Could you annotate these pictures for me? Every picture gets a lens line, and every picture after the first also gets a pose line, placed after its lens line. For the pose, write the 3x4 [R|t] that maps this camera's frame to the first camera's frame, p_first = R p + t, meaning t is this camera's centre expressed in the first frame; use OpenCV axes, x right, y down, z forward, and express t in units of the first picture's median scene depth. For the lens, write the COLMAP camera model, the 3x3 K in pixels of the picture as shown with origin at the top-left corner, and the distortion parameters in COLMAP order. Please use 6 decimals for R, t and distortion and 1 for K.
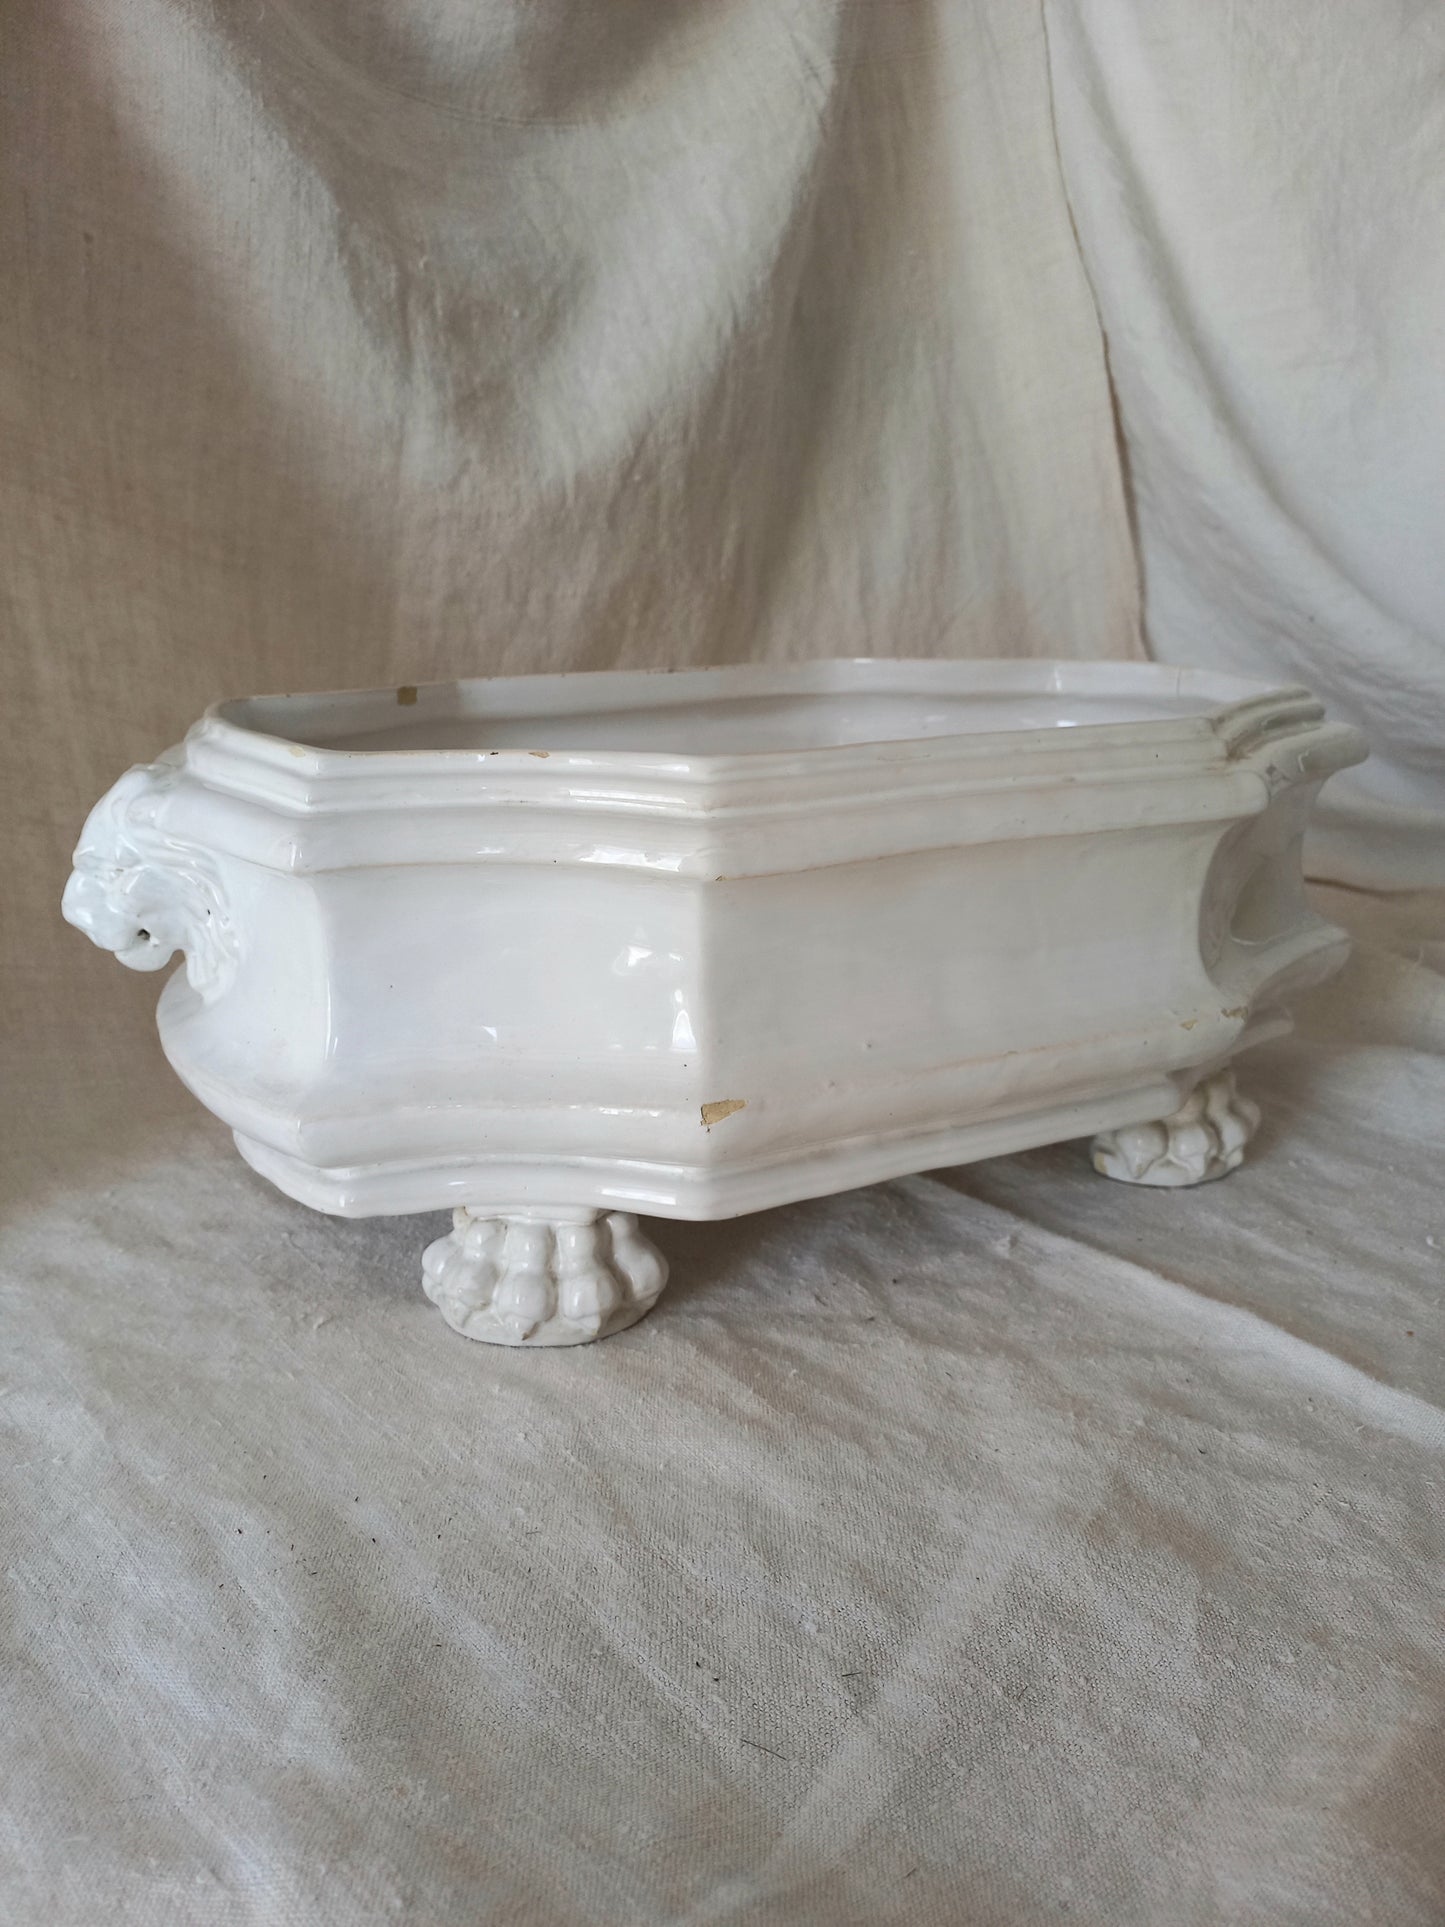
lens RADIAL K [[1756.1, 0, 726.8], [0, 1756.1, 923.4], [0, 0, 1]] dist [0.001049, 0.099430]
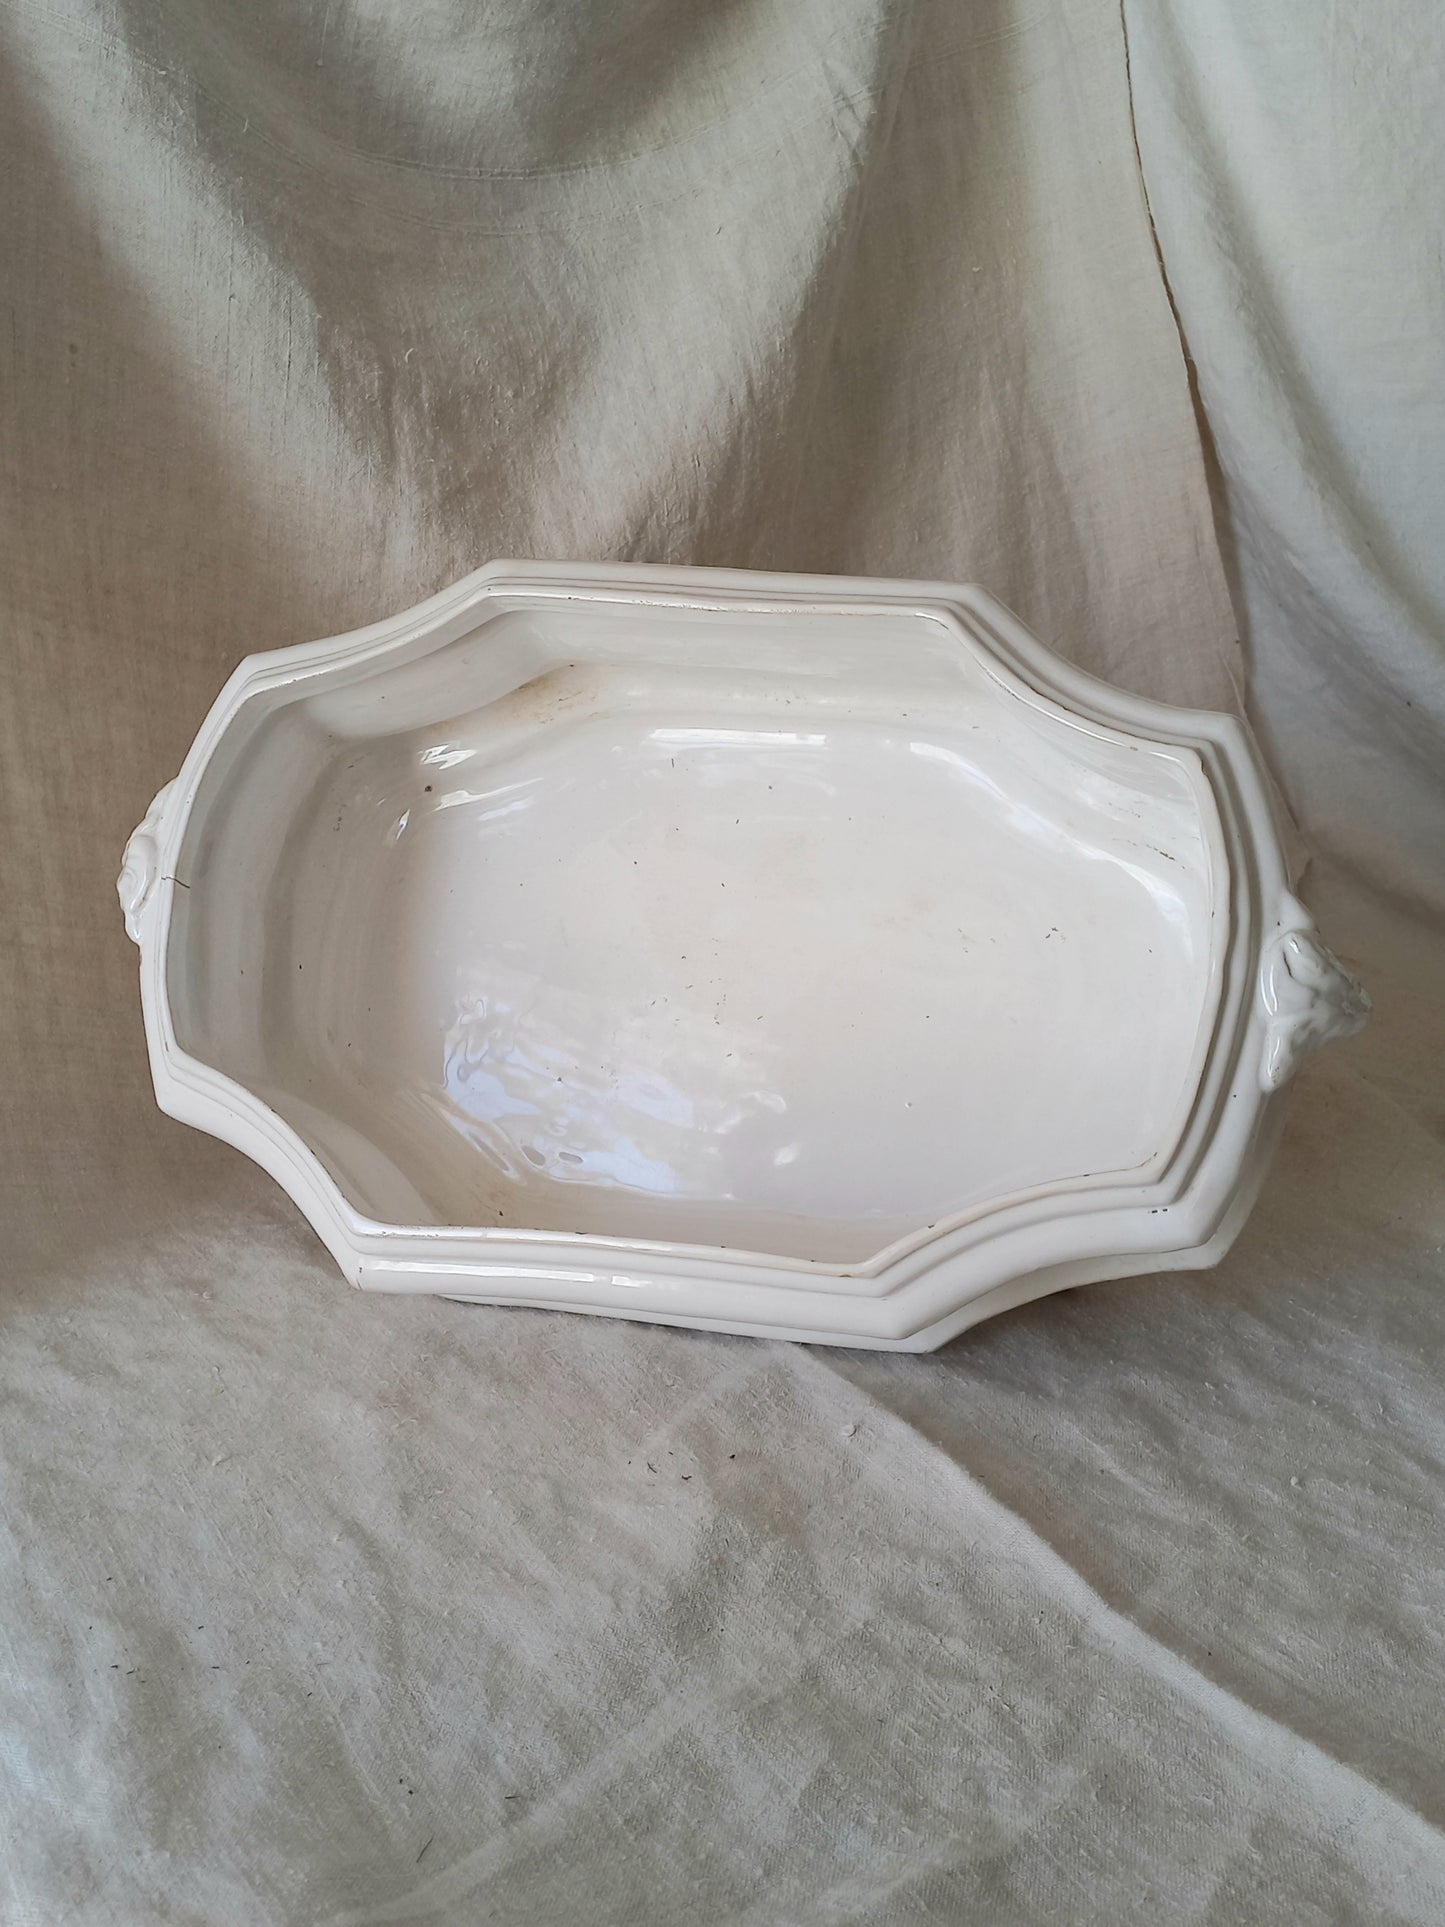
lens RADIAL K [[2399.5, 0, 666.9], [0, 2399.5, 967.1], [0, 0, 1]] dist [0.133821, -0.427905]
pose [[0.994077, 0.024144, -0.105963, 0.107962], [-0.019882, 0.998957, 0.041095, -0.095410], [0.106845, -0.038745, 0.993521, -0.284654]]
